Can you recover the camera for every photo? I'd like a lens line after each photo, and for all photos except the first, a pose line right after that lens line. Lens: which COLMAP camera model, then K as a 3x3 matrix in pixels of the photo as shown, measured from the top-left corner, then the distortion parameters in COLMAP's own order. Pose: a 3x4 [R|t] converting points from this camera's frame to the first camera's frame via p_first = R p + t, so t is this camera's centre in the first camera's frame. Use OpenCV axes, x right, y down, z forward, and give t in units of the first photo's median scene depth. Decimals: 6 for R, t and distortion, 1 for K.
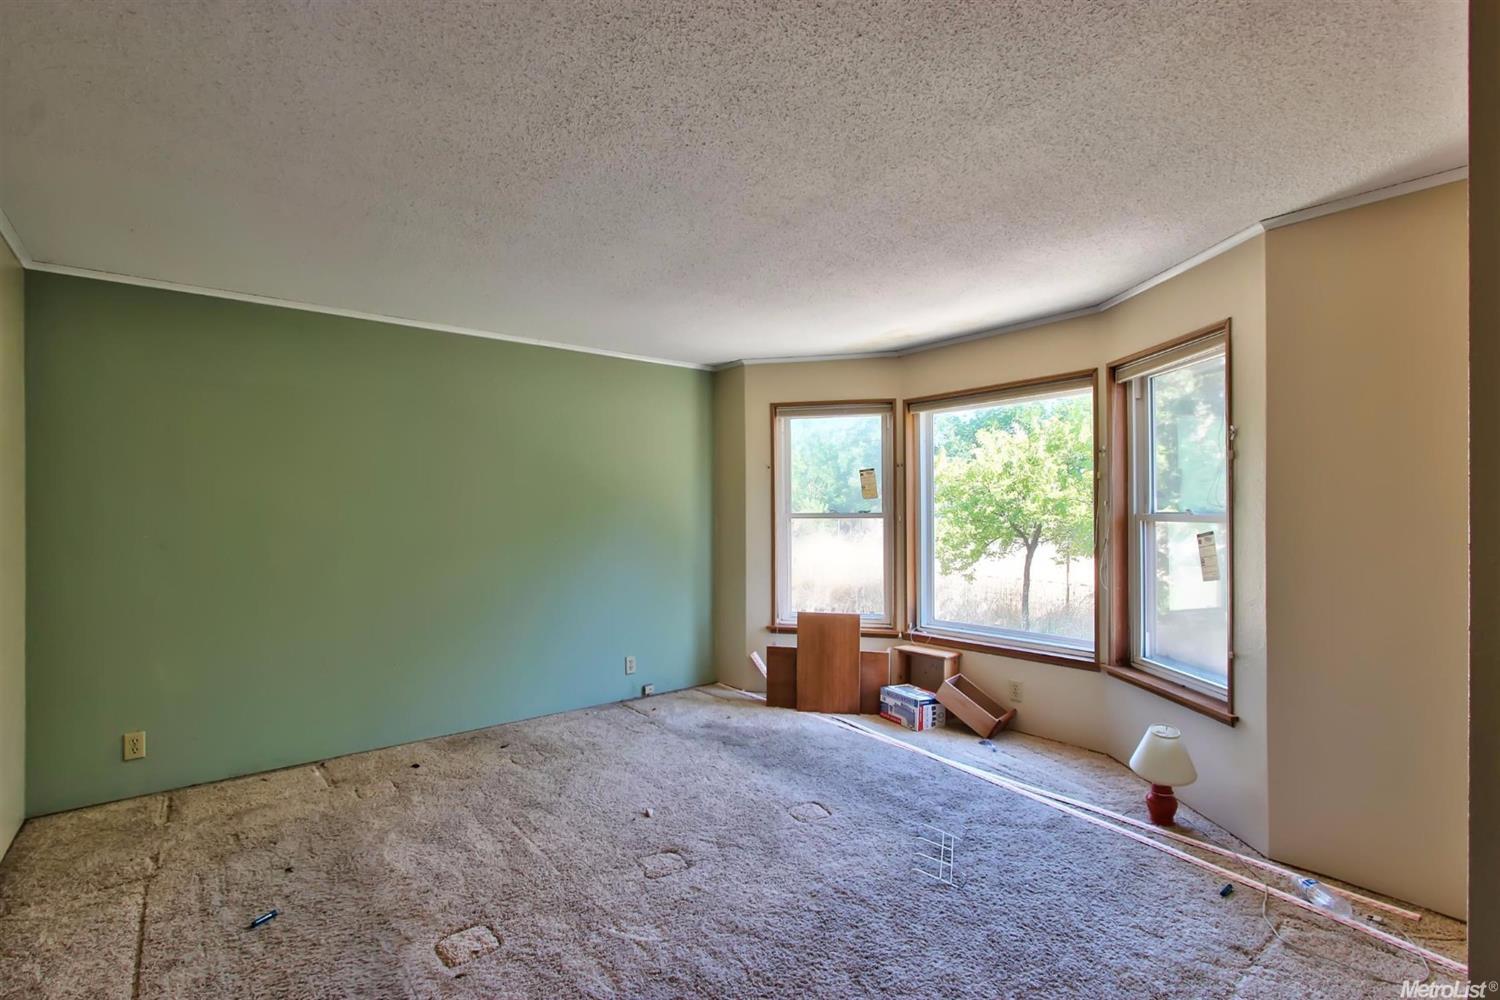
lens RADIAL K [[700.8, 0, 750.0], [0, 700.8, 500.0], [0, 0, 1]] dist [-0.002418, -0.000346]
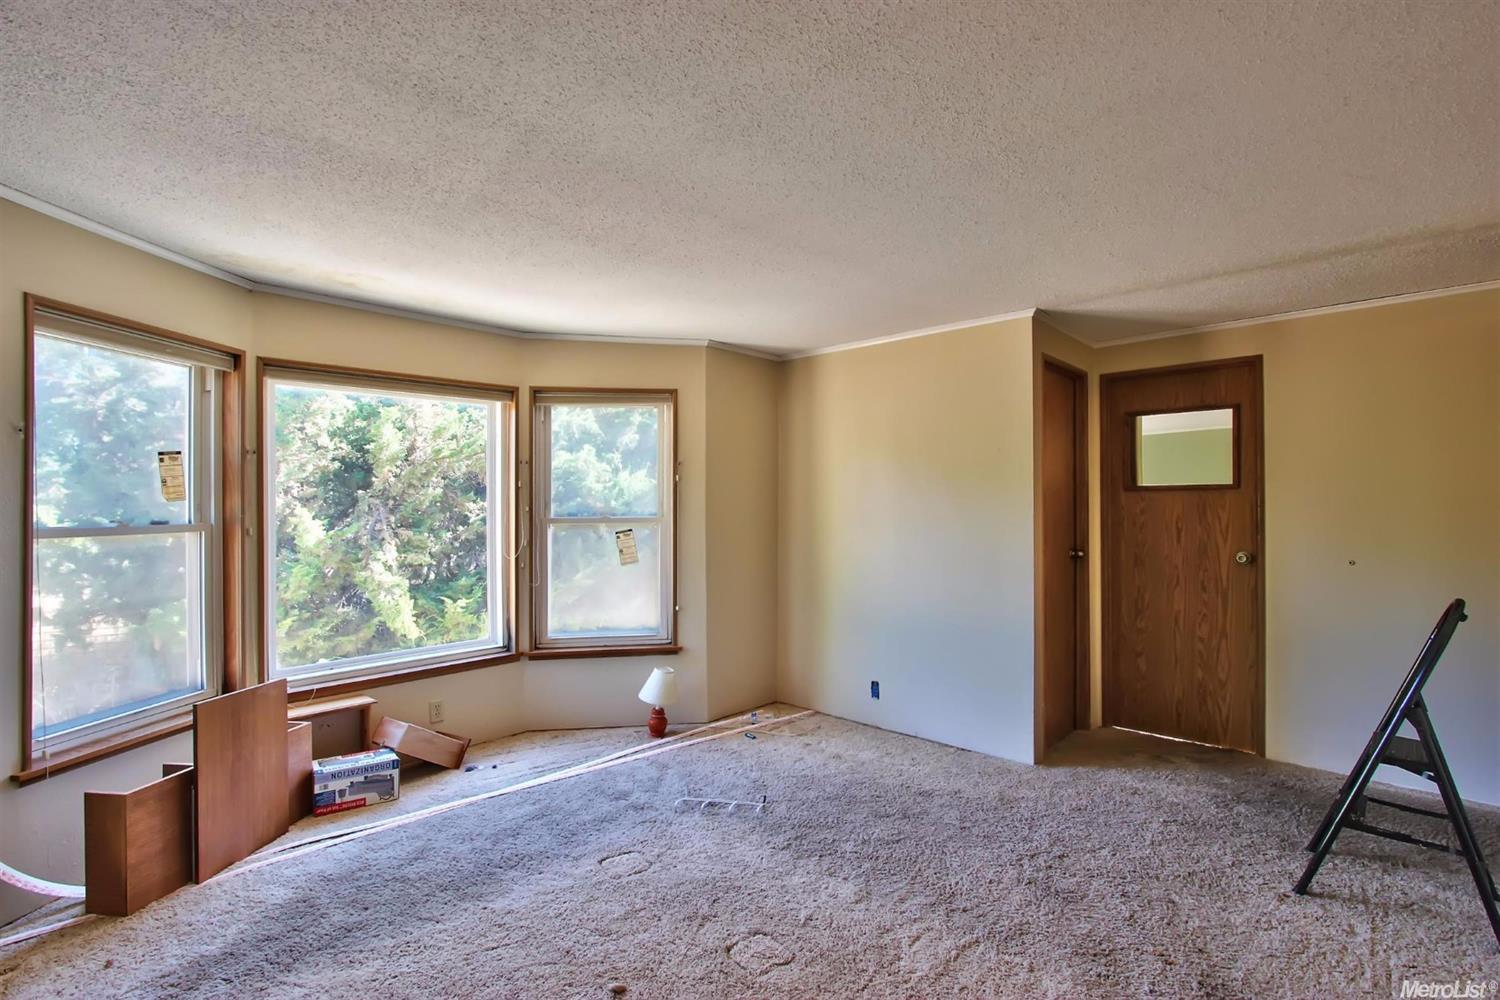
lens RADIAL K [[700.8, 0, 750.0], [0, 700.8, 500.0], [0, 0, 1]] dist [-0.002418, -0.000346]
pose [[-0.126117, 0.015235, 0.991898, -0.626515], [-0.006996, 0.999844, -0.016247, 0.005426], [-0.991991, -0.008988, -0.125991, 0.746837]]
